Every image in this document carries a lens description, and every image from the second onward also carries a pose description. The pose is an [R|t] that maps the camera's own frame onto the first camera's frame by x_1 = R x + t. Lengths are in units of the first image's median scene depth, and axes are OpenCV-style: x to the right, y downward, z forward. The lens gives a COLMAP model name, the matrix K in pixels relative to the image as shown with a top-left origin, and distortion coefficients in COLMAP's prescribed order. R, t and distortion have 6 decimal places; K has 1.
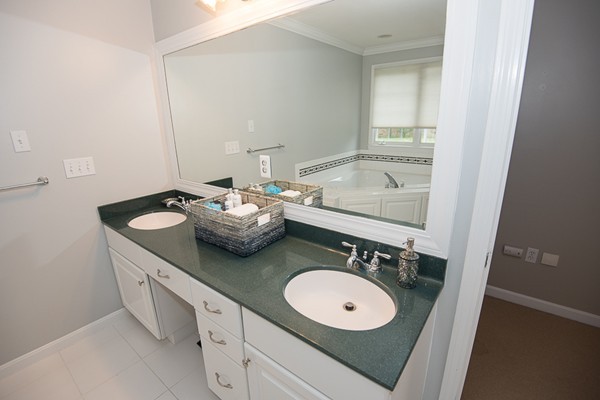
lens RADIAL K [[279.6, 0, 295.9], [0, 279.6, 199.4], [0, 0, 1]] dist [-0.031228, -0.006425]
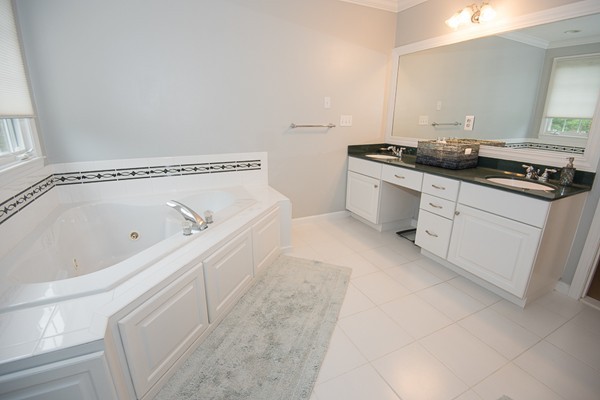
lens RADIAL K [[279.6, 0, 297.8], [0, 279.6, 198.1], [0, 0, 1]] dist [-0.031228, -0.006425]
pose [[0.897901, 0.151179, -0.413422, -0.275619], [-0.146607, 0.988261, 0.042973, 0.388854], [0.415066, 0.022025, 0.909525, -0.854402]]
